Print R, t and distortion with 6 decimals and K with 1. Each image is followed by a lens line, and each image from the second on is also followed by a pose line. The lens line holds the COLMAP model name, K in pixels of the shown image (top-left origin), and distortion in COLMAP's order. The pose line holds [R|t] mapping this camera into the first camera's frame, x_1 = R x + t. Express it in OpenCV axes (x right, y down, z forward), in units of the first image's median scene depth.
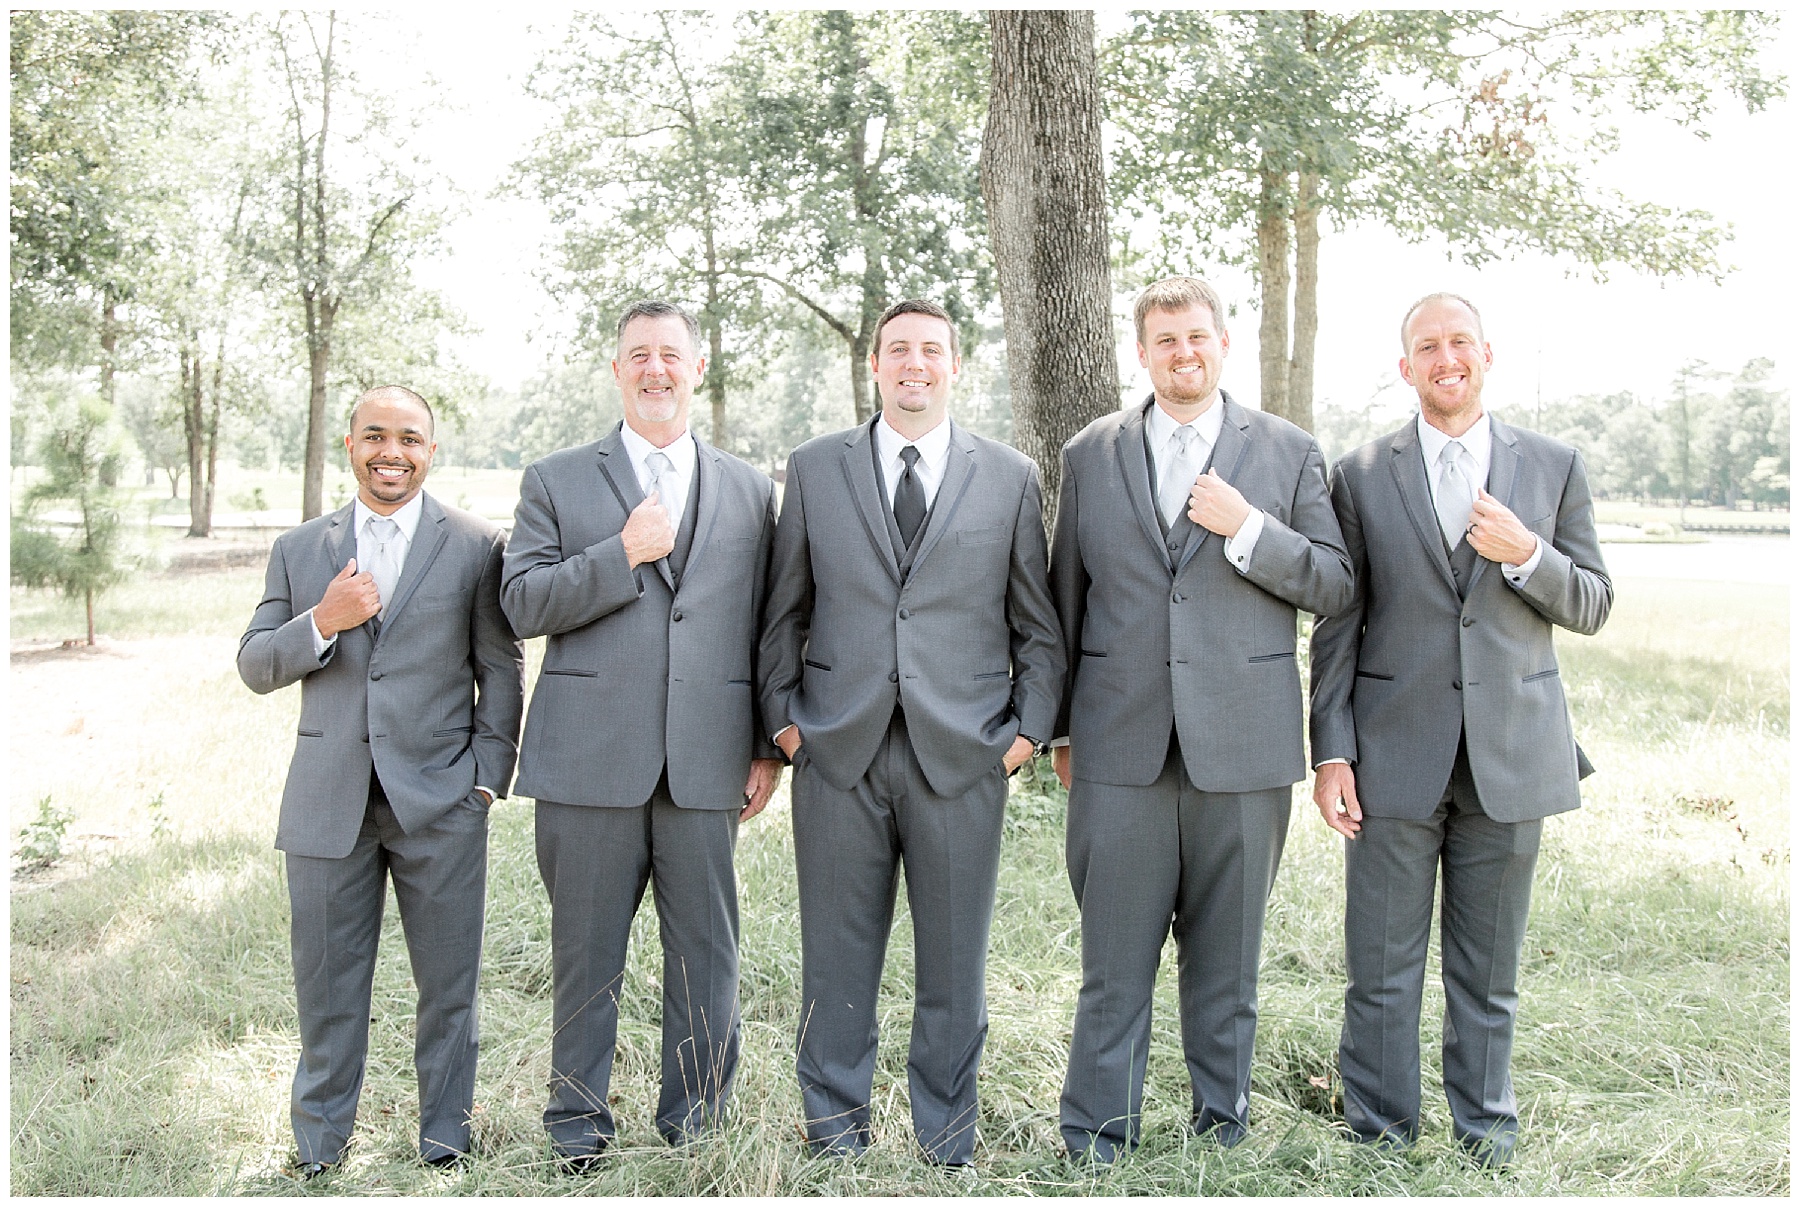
lens RADIAL K [[1730.1, 0, 913.7], [0, 1730.1, 566.0], [0, 0, 1]] dist [0.005705, 0.000000]
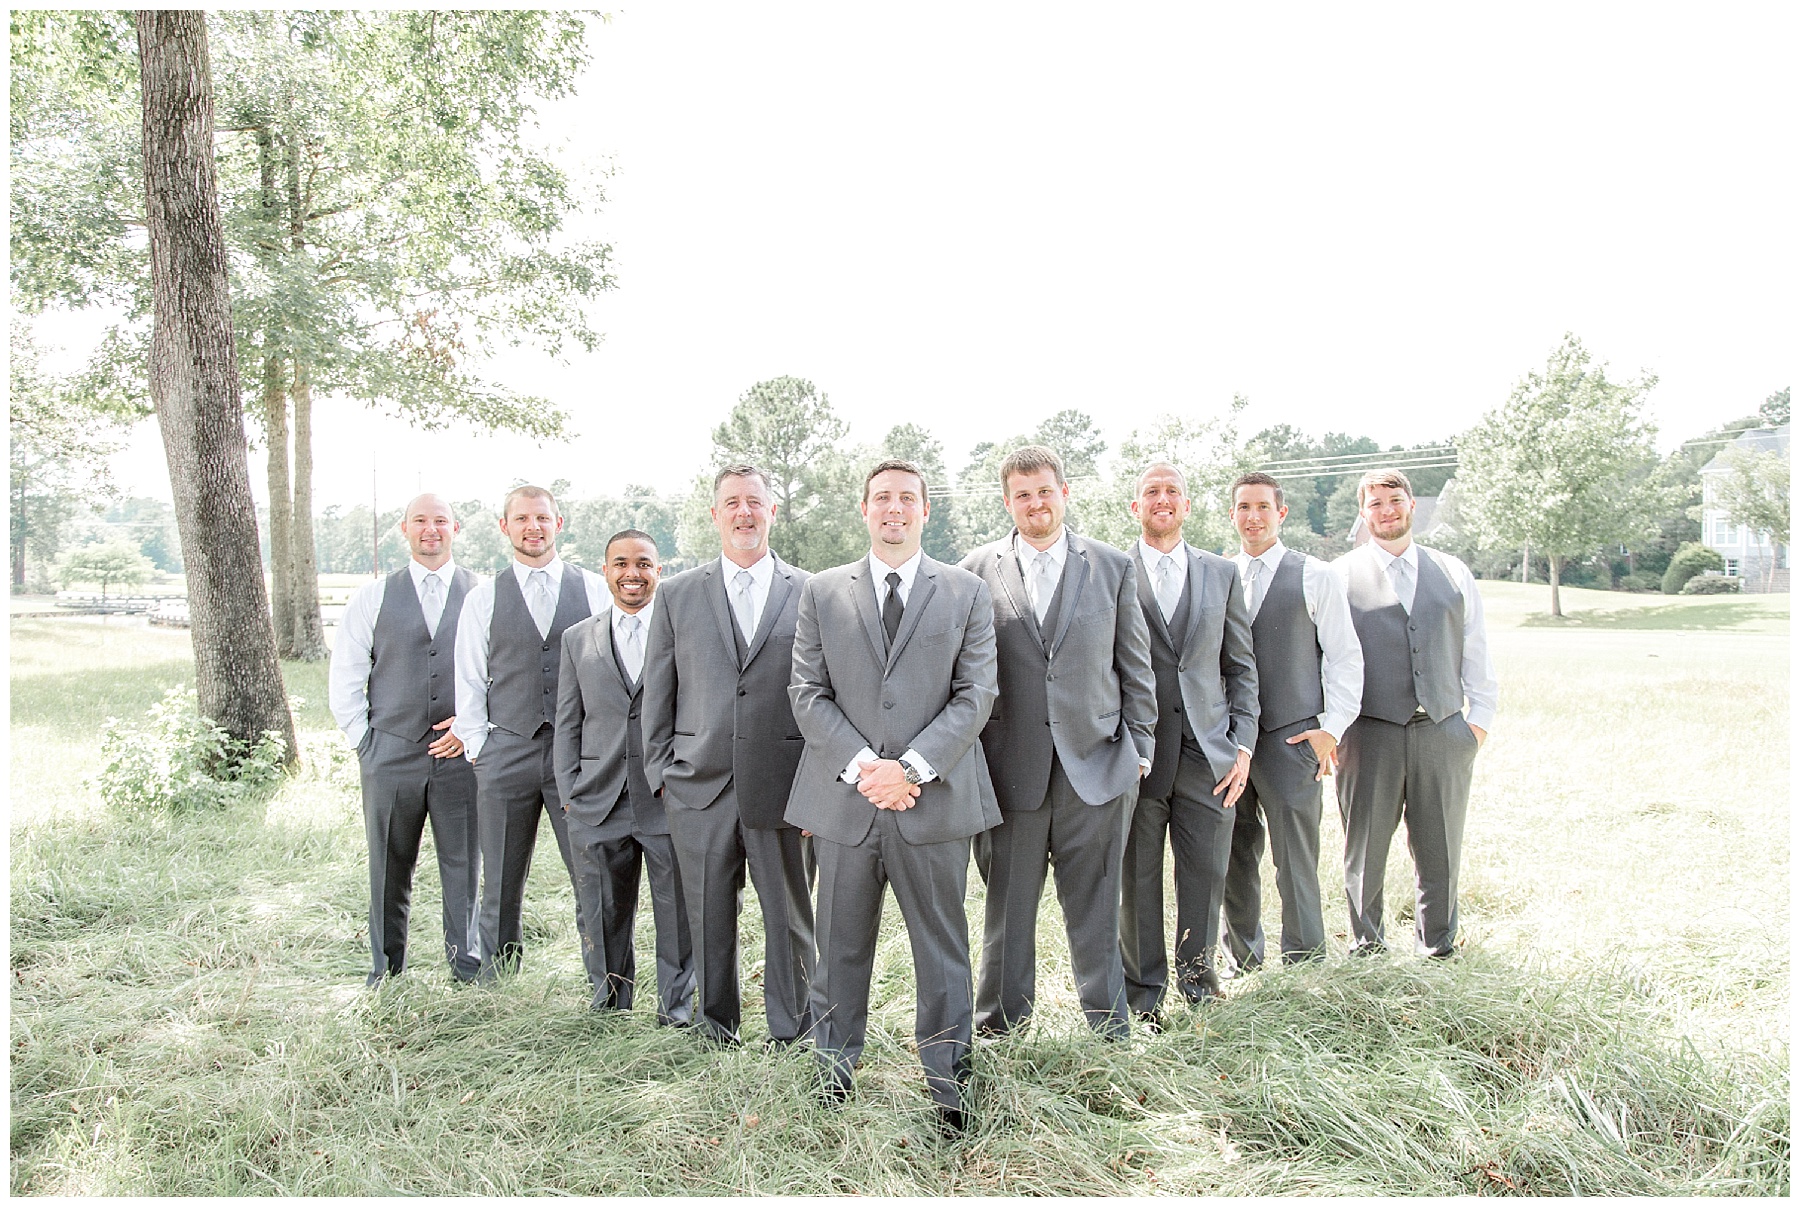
lens RADIAL K [[1573.6, 0, 913.3], [0, 1573.6, 576.1], [0, 0, 1]] dist [-0.045236, -0.000626]
pose [[0.744495, -0.034295, 0.666747, -0.288918], [0.053050, 0.998561, -0.007873, -0.008404], [-0.665517, 0.041232, 0.745243, -0.336936]]
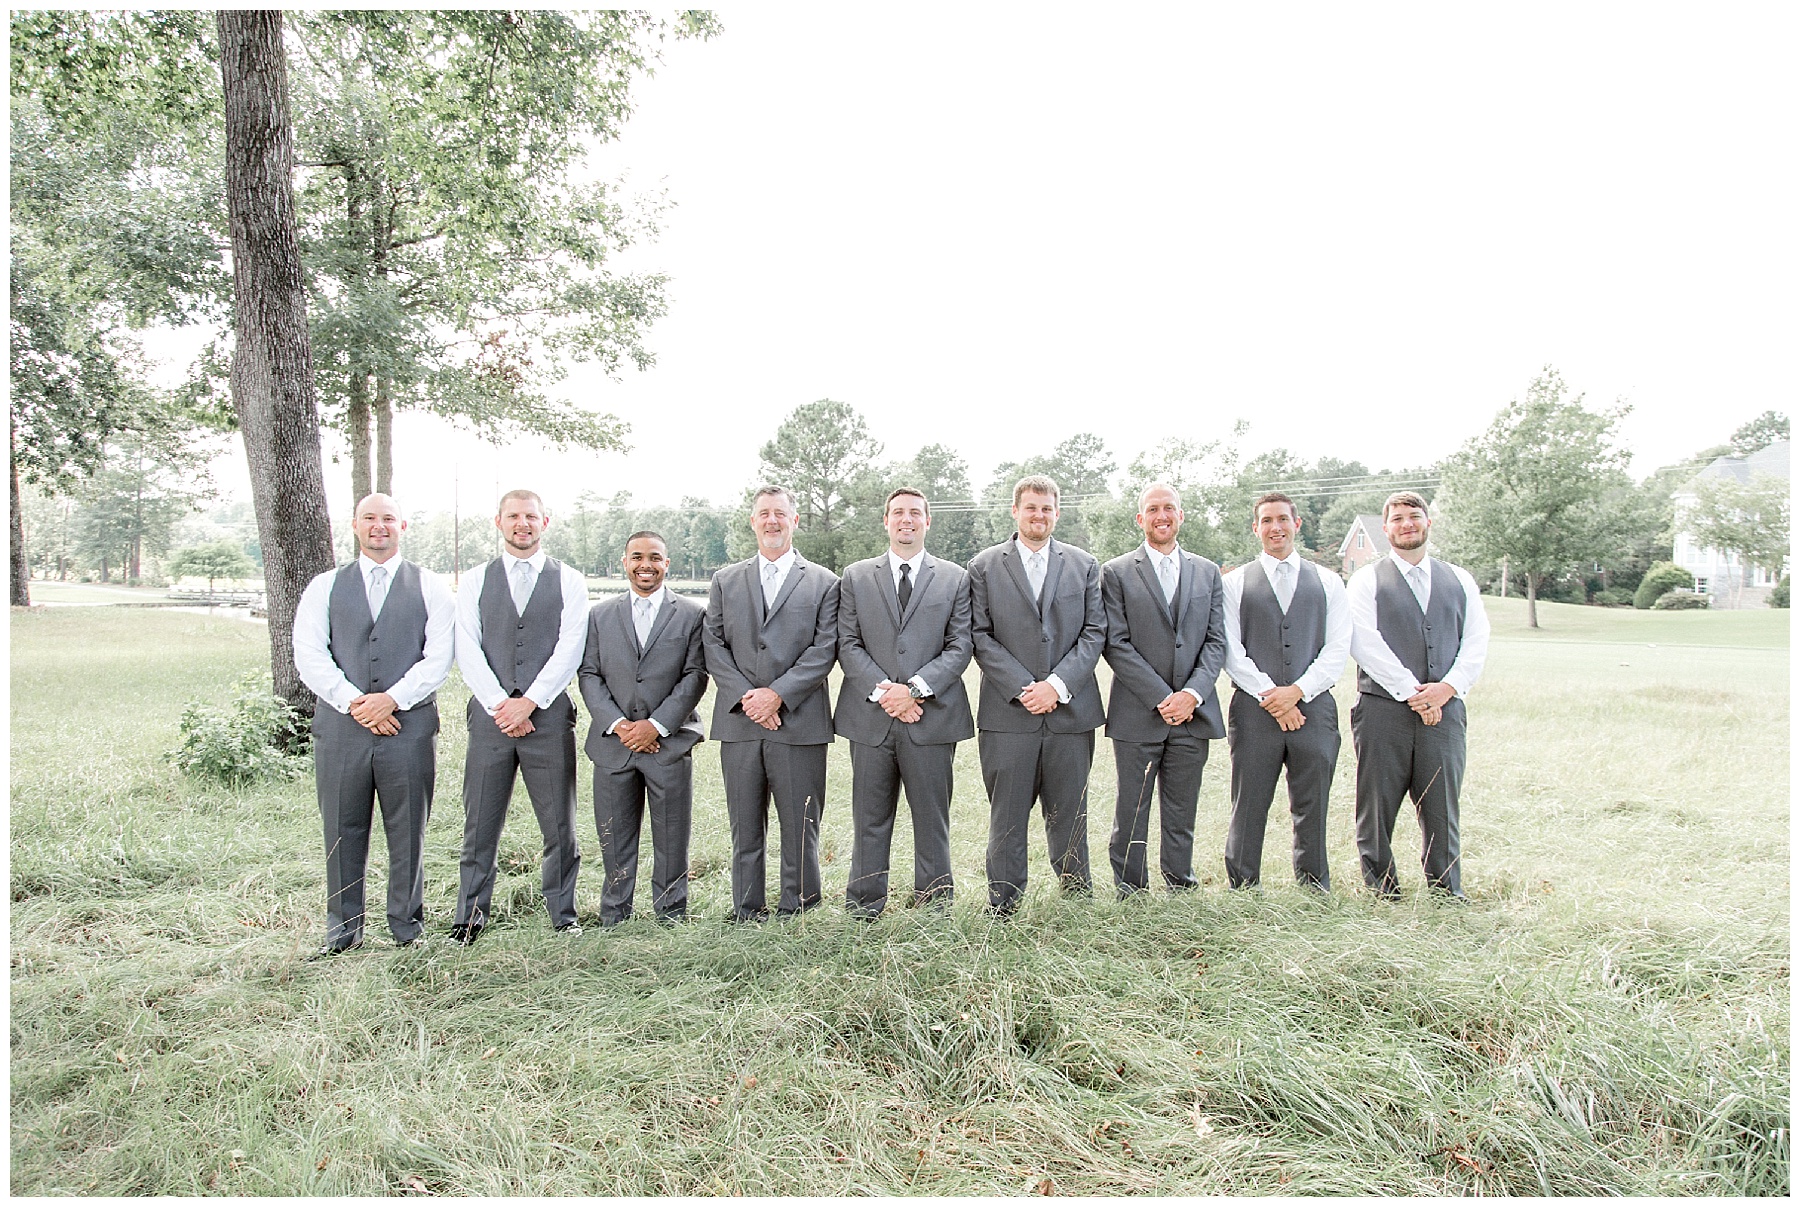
lens RADIAL K [[1397.2, 0, 907.9], [0, 1397.2, 589.8], [0, 0, 1]] dist [-0.006084, -0.007606]
pose [[0.765930, -0.024276, 0.642465, -0.252194], [0.037905, 0.999254, -0.007431, -0.000884], [-0.641805, 0.030044, 0.766279, -0.321353]]
